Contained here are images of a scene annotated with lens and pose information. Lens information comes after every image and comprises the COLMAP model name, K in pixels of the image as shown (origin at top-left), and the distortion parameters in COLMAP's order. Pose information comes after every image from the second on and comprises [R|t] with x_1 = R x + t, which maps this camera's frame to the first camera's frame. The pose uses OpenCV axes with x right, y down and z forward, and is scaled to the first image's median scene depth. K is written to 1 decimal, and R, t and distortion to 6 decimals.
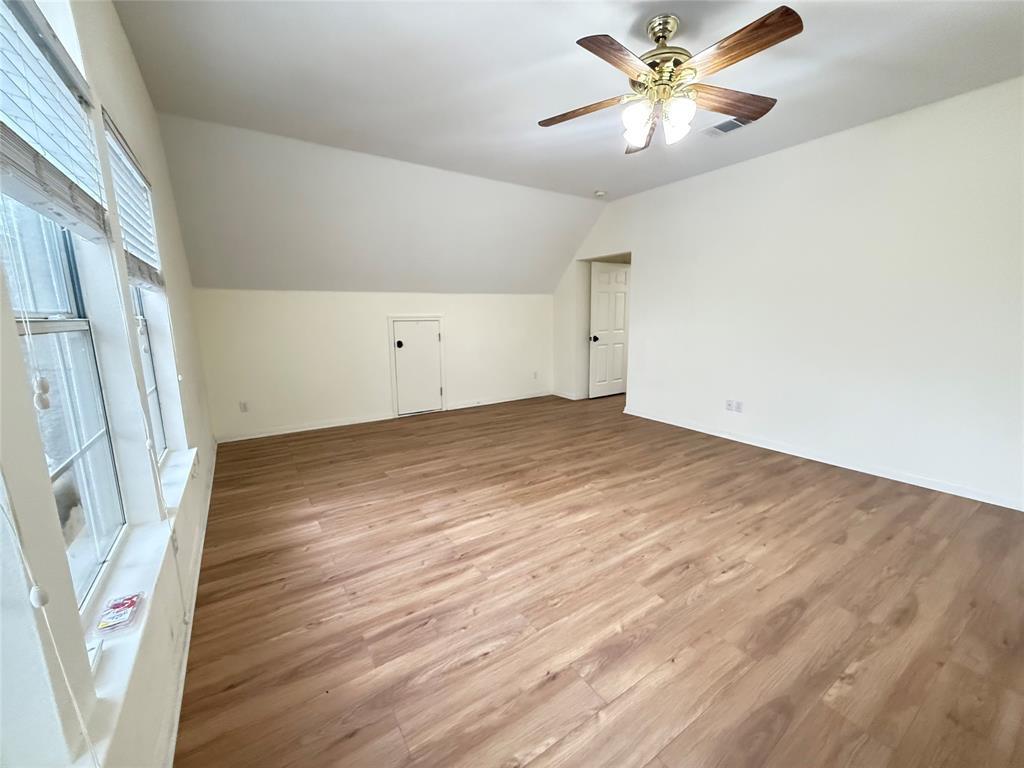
lens RADIAL K [[408.7, 0, 510.4], [0, 408.7, 385.9], [0, 0, 1]] dist [0.000613, 0.000220]
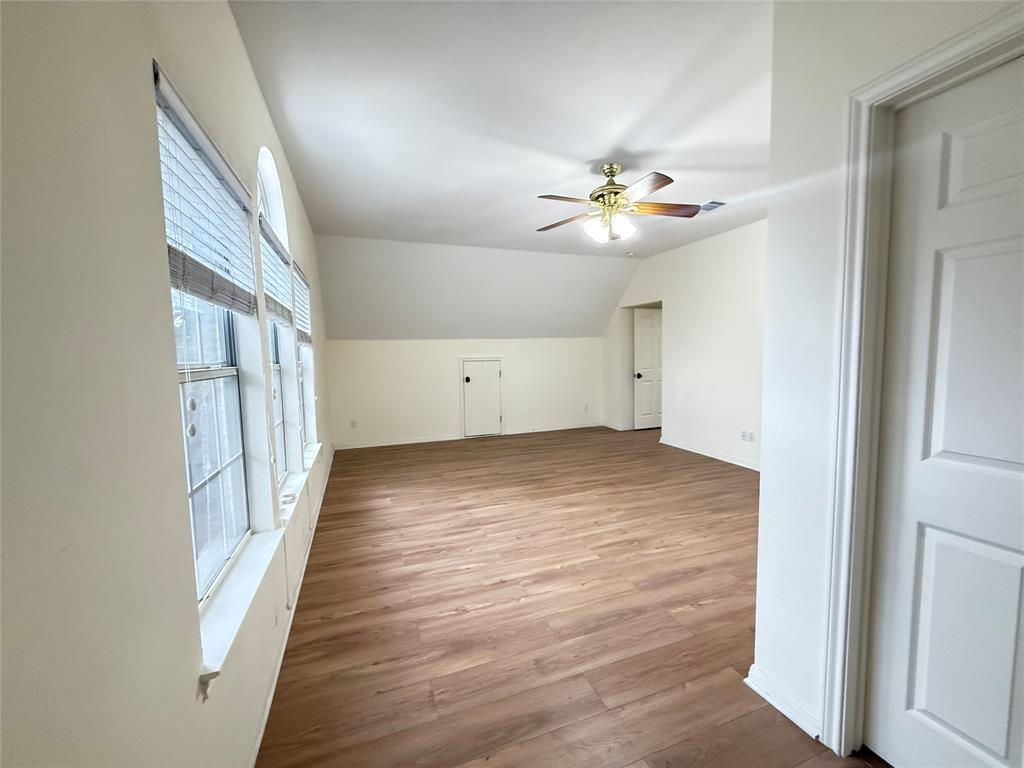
lens RADIAL K [[408.7, 0, 510.4], [0, 408.7, 385.9], [0, 0, 1]] dist [0.000613, 0.000220]
pose [[0.973576, 0.008633, -0.228200, 0.286746], [-0.029213, 0.995783, -0.086961, 0.045463], [0.226487, 0.091329, 0.969723, -0.368144]]
